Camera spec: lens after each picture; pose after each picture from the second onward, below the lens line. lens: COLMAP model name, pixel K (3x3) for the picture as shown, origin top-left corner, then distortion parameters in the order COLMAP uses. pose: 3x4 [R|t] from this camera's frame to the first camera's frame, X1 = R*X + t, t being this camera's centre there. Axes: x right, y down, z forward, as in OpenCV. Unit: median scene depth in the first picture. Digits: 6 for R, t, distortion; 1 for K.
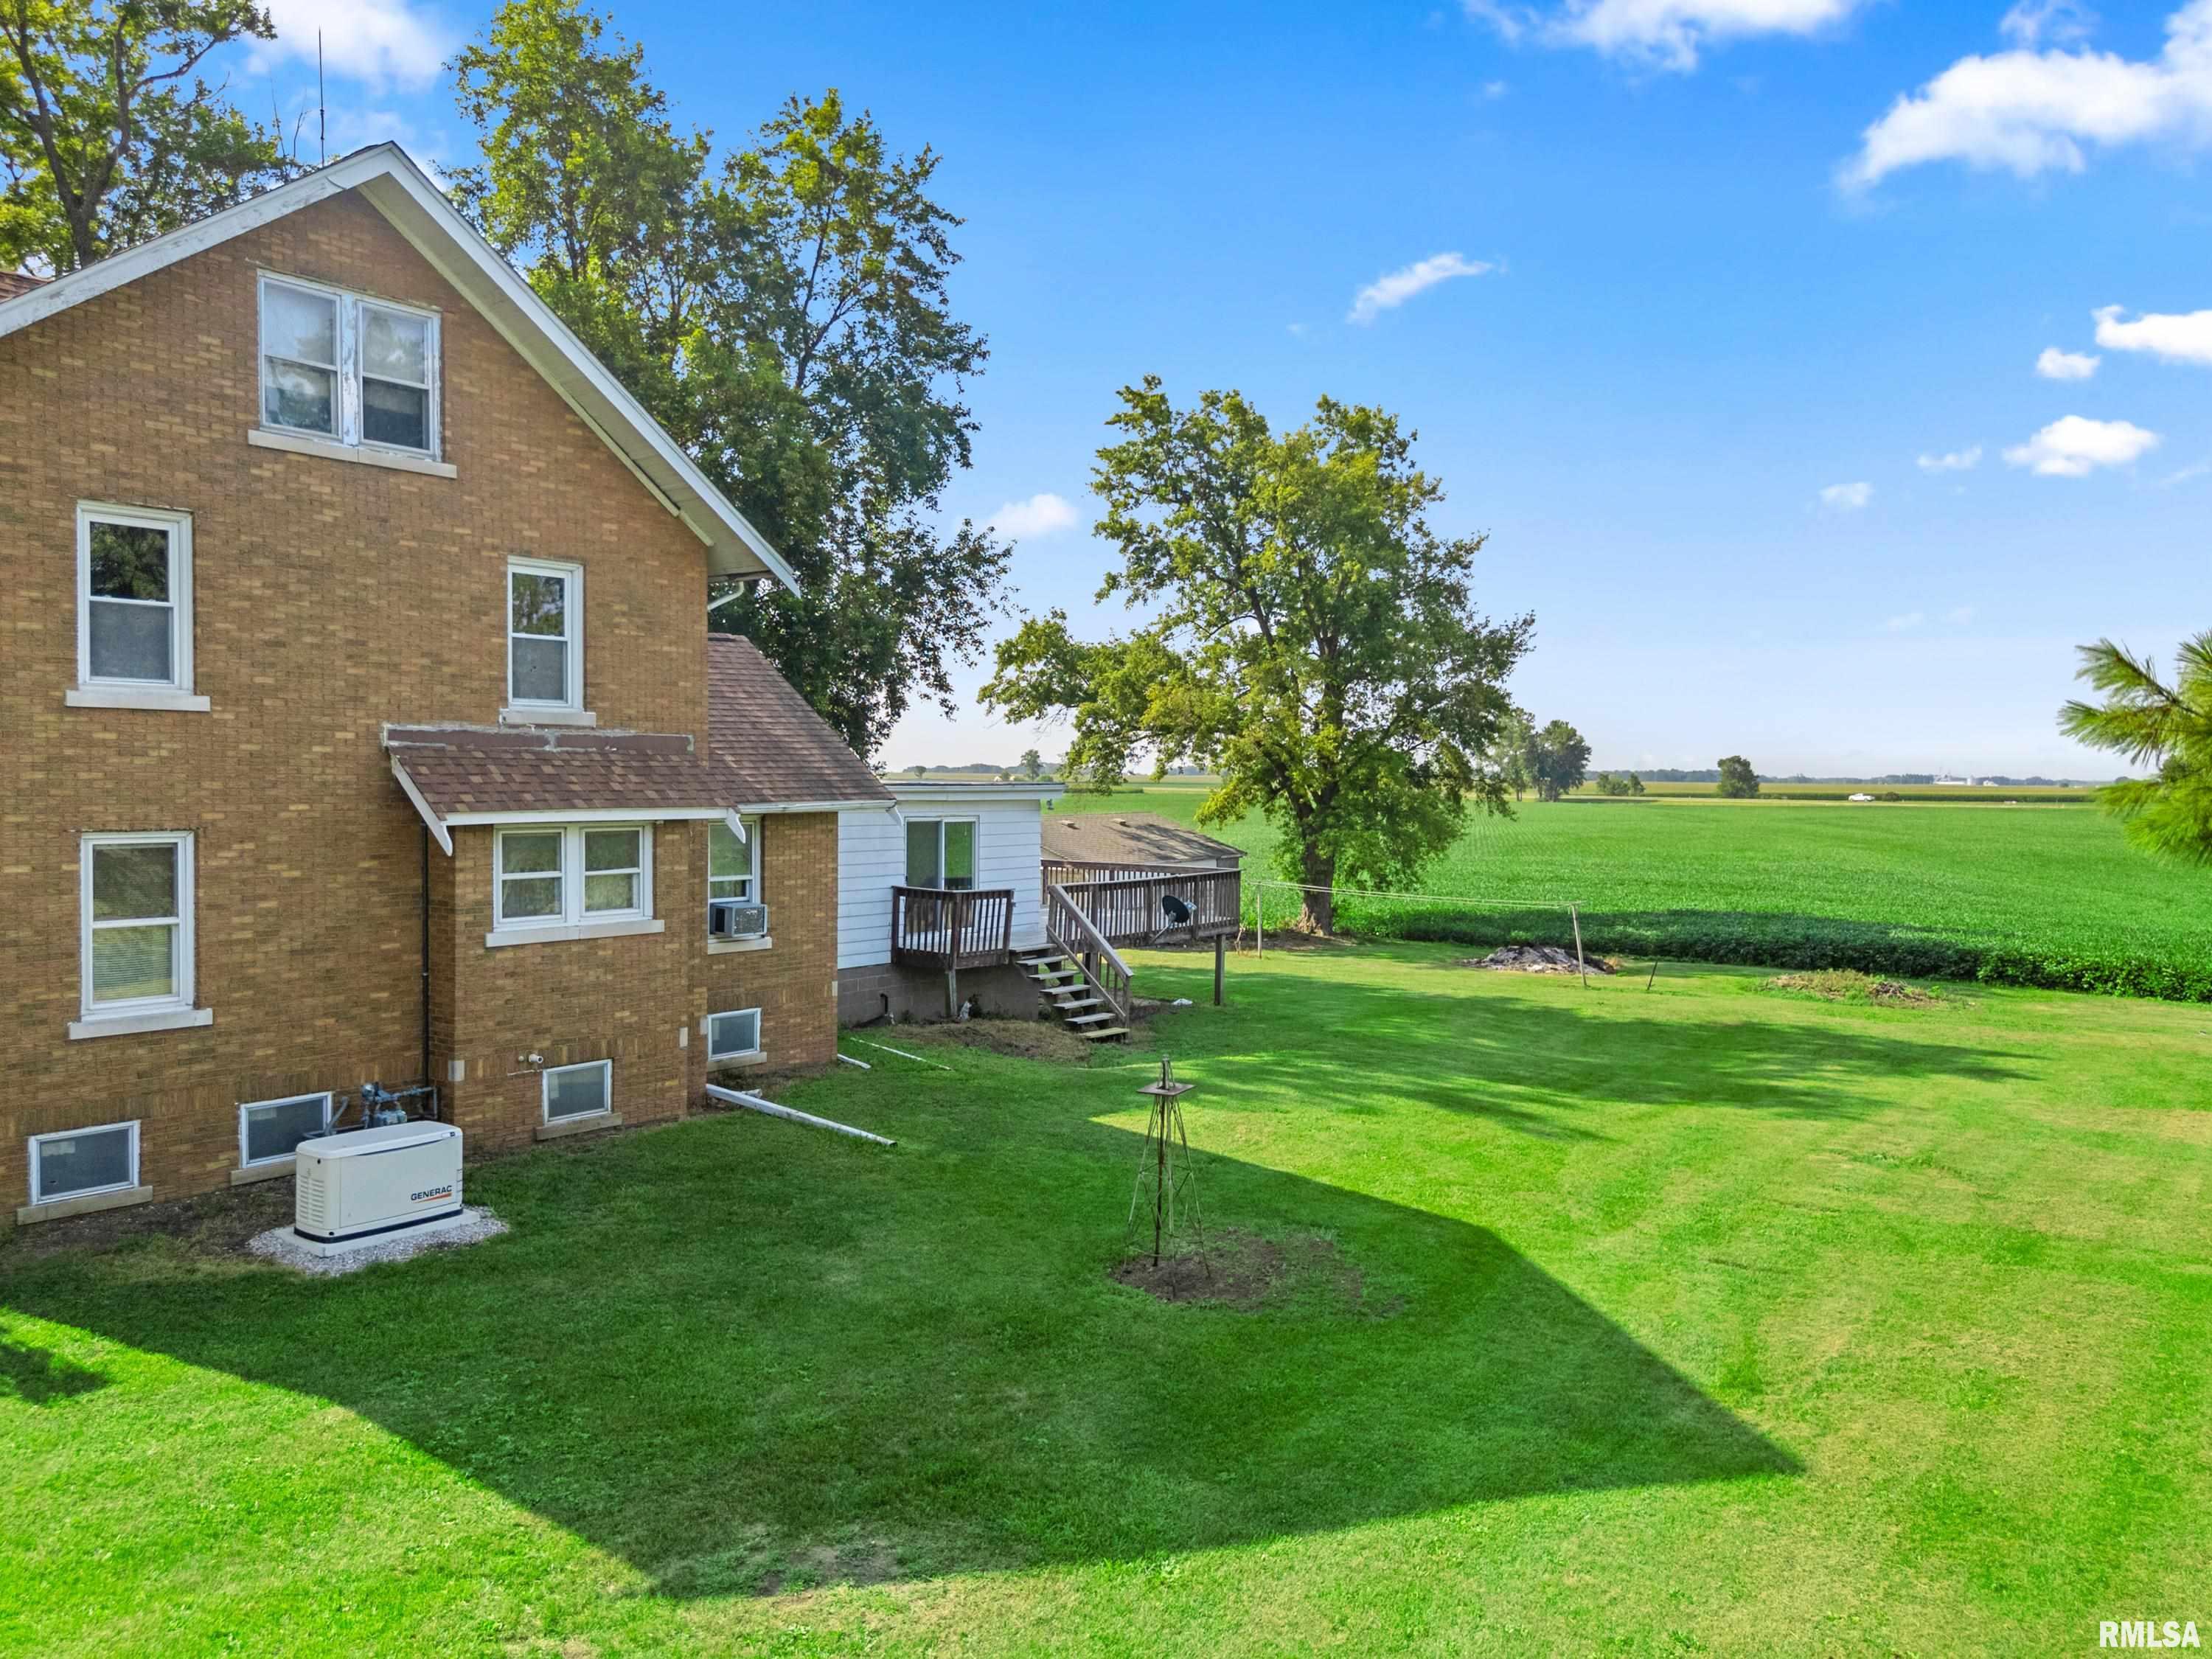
lens RADIAL K [[1650.3, 0, 1090.6], [0, 1650.3, 824.0], [0, 0, 1]] dist [0.050337, -0.040720]
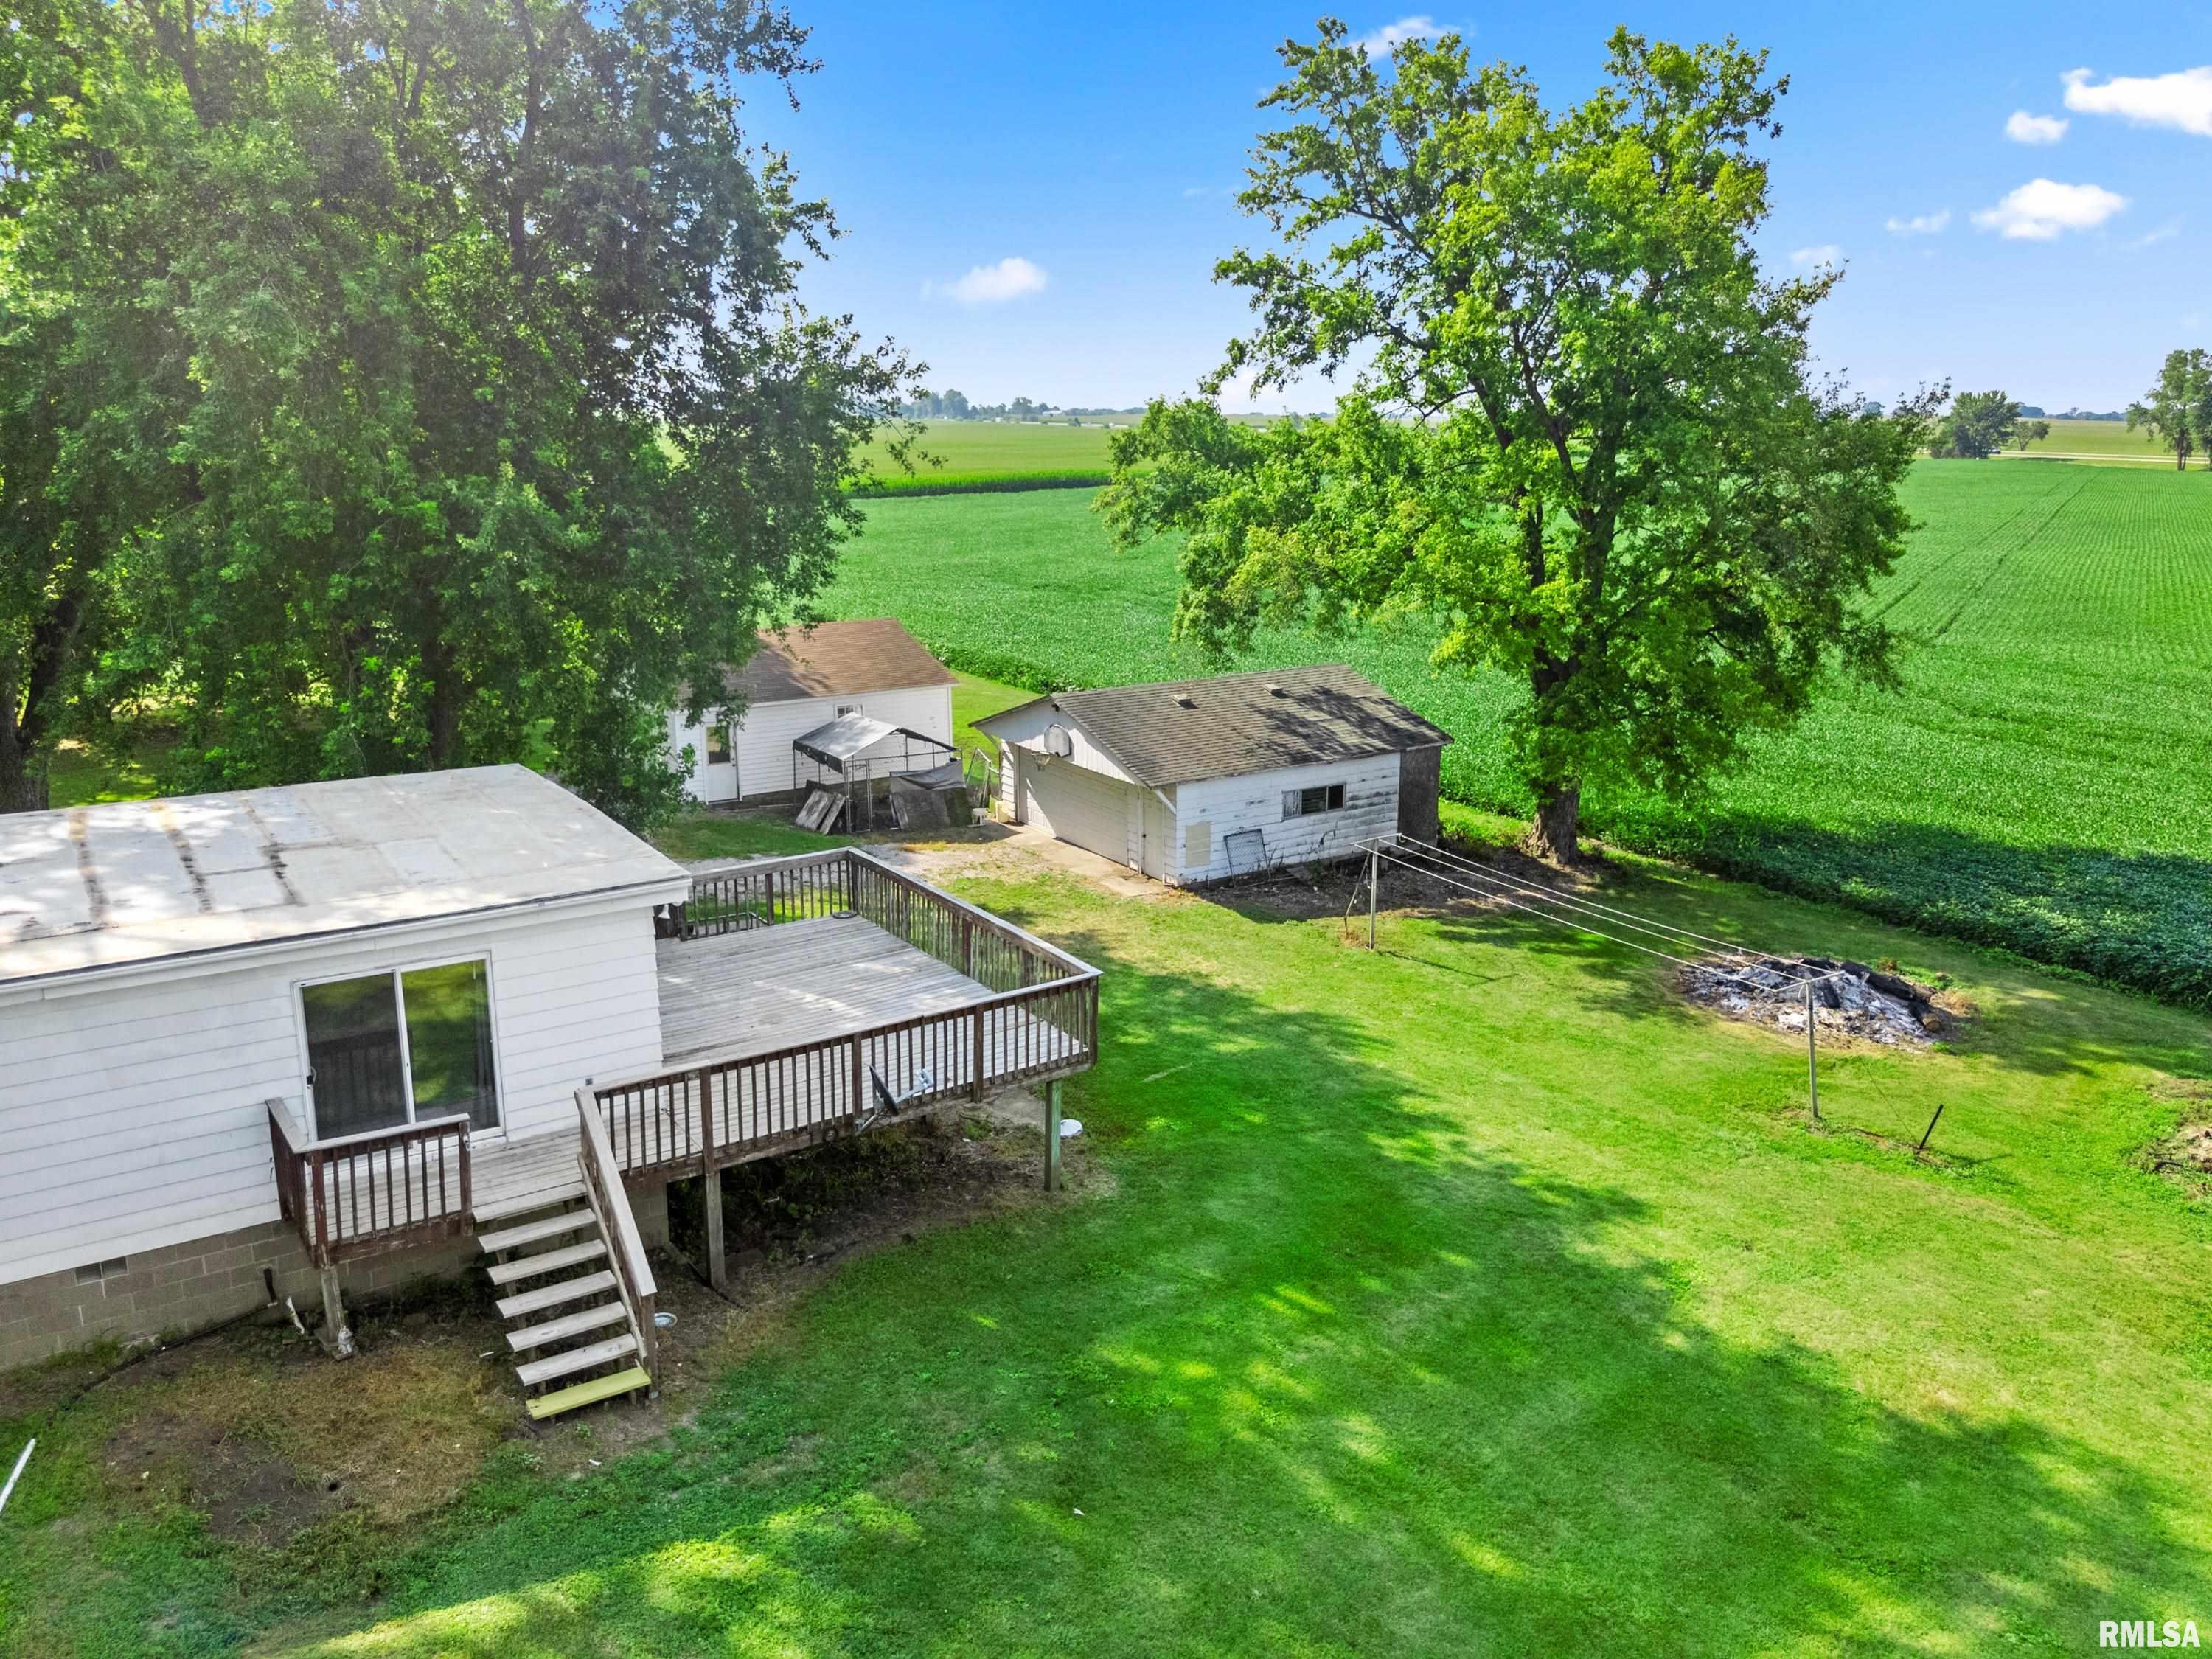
lens RADIAL K [[1650.3, 0, 1144.3], [0, 1650.3, 800.6], [0, 0, 1]] dist [0.050337, -0.040720]
pose [[0.952383, 0.078103, -0.294732, 0.181158], [-0.015574, 0.977835, 0.208799, -0.103024], [0.304507, -0.194266, 0.932489, 0.302453]]
